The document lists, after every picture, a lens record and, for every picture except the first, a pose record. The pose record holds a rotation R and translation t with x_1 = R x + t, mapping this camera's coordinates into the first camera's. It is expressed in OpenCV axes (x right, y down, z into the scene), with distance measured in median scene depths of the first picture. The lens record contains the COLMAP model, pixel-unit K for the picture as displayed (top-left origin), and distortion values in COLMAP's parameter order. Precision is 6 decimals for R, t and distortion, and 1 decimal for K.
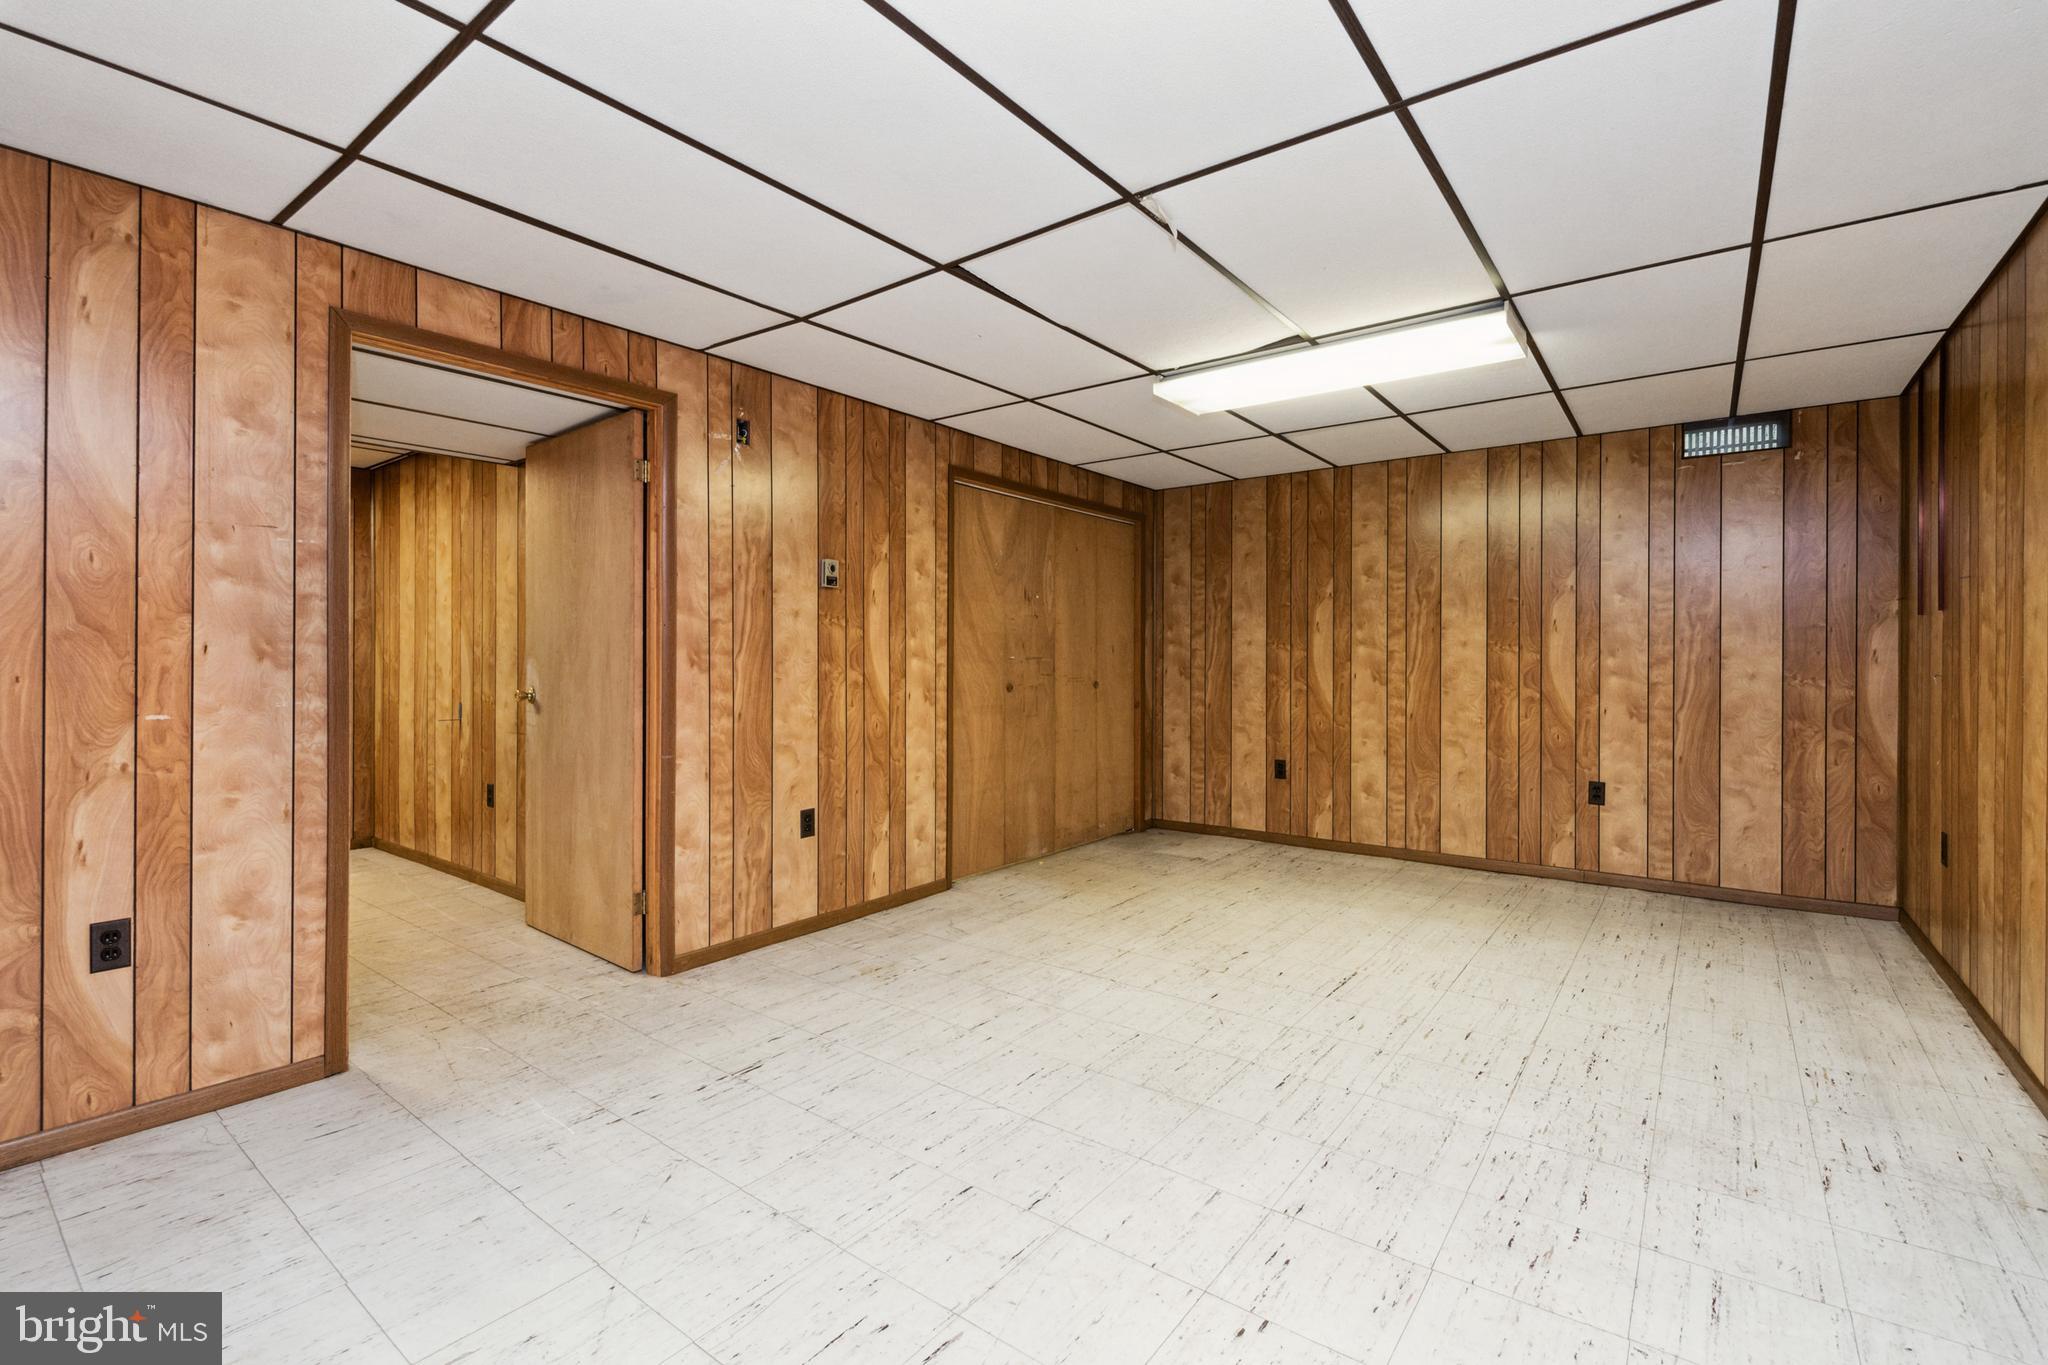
lens RADIAL K [[906.4, 0, 1028.0], [0, 906.4, 667.5], [0, 0, 1]] dist [0.016922, -0.012103]
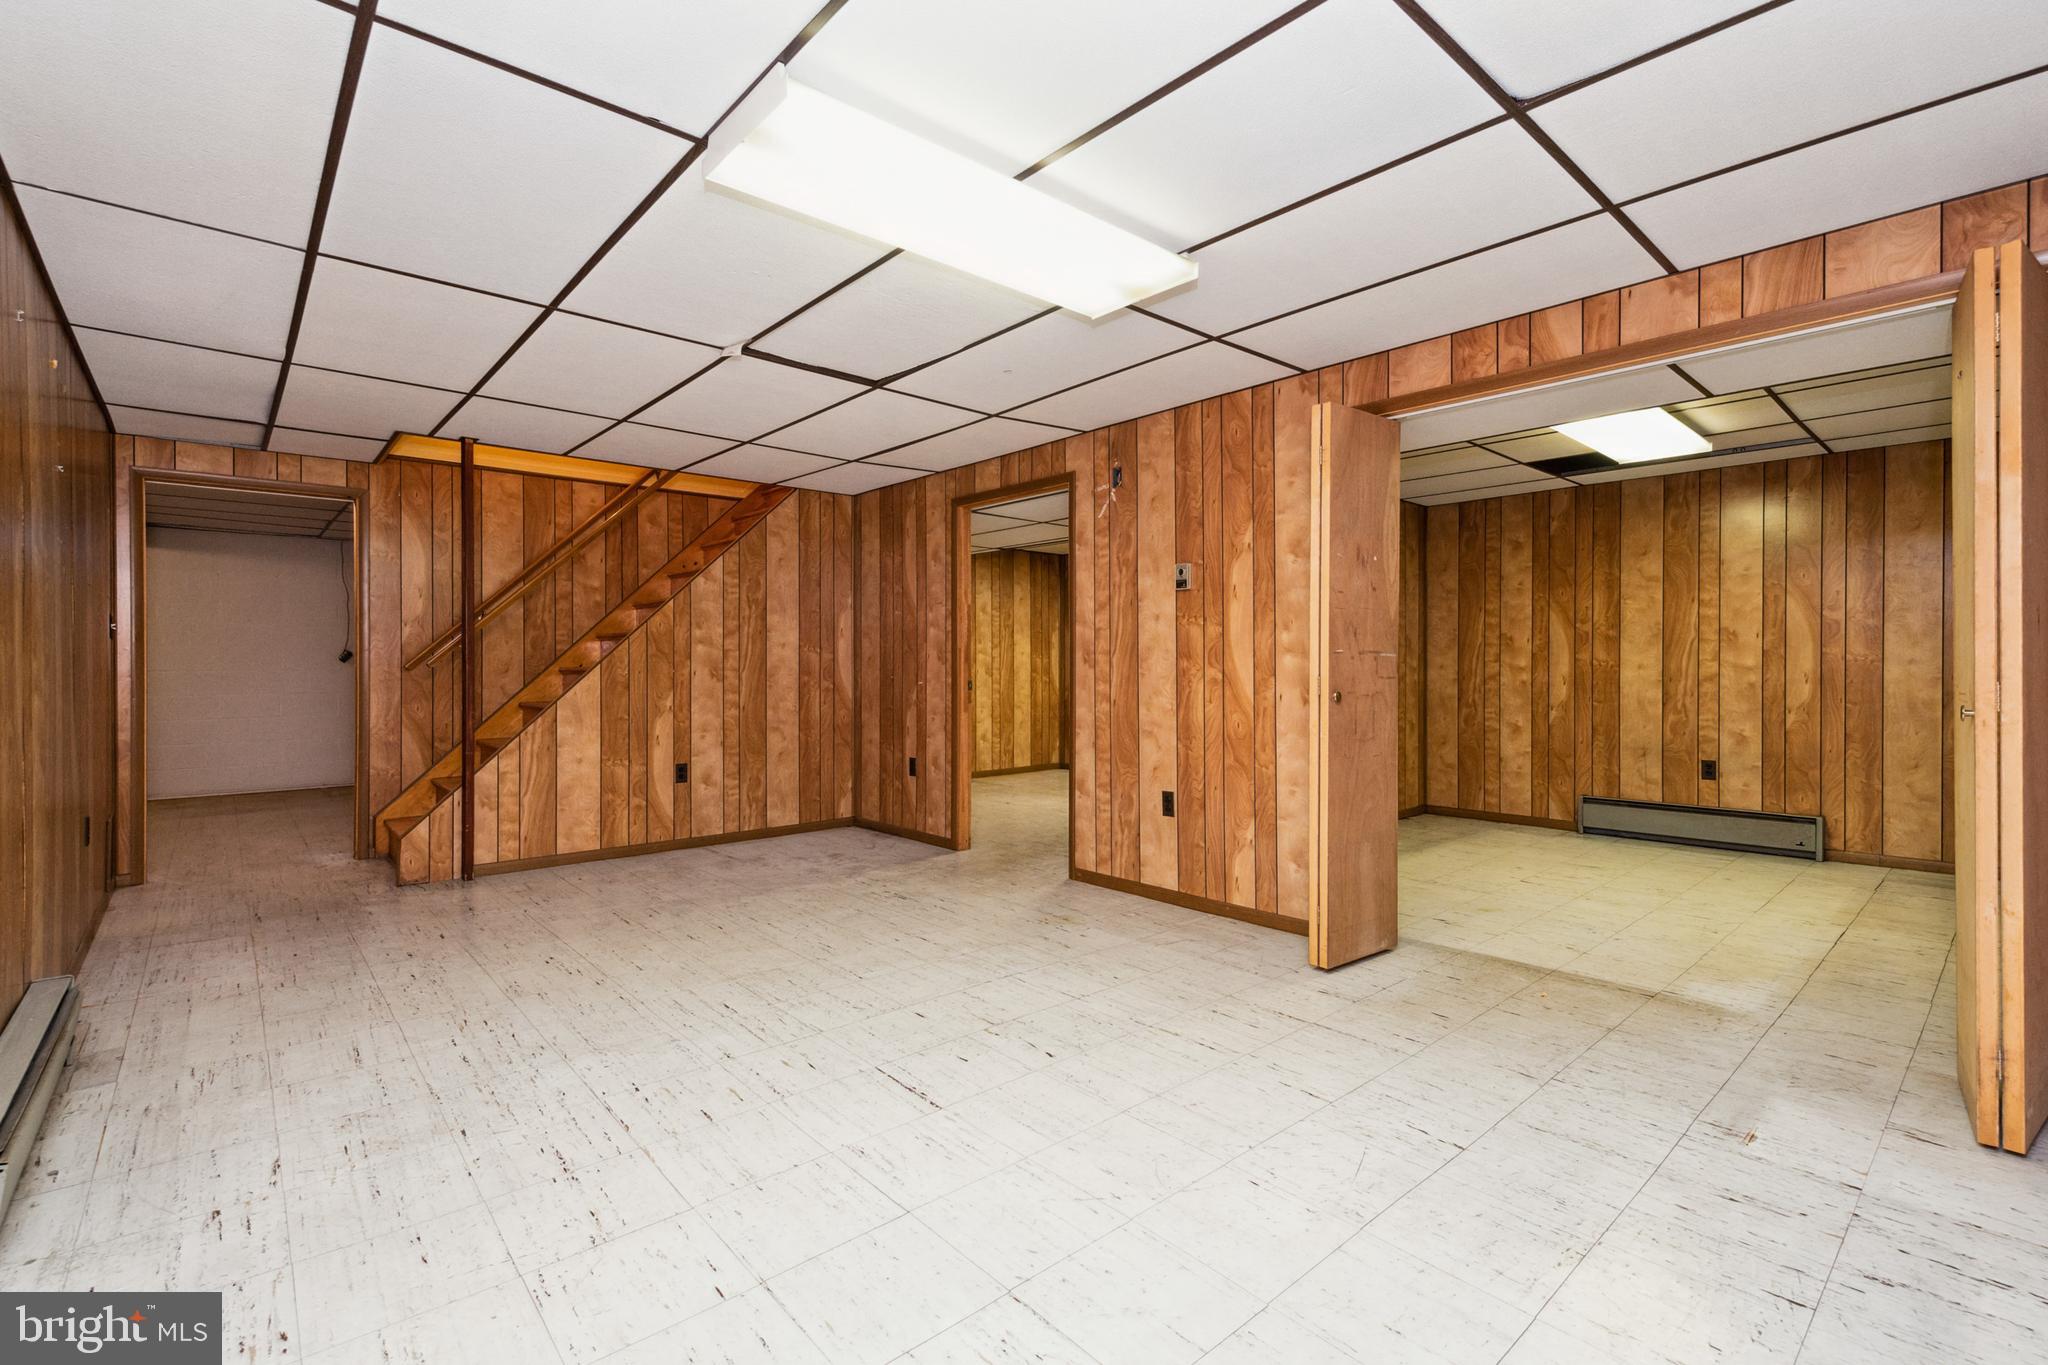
lens RADIAL K [[906.4, 0, 1028.0], [0, 906.4, 667.5], [0, 0, 1]] dist [0.016922, -0.012103]
pose [[-0.183855, 0.006001, -0.982935, 0.880144], [-0.002004, 0.999977, 0.006480, -0.003072], [0.982951, 0.003161, -0.183839, 1.030579]]
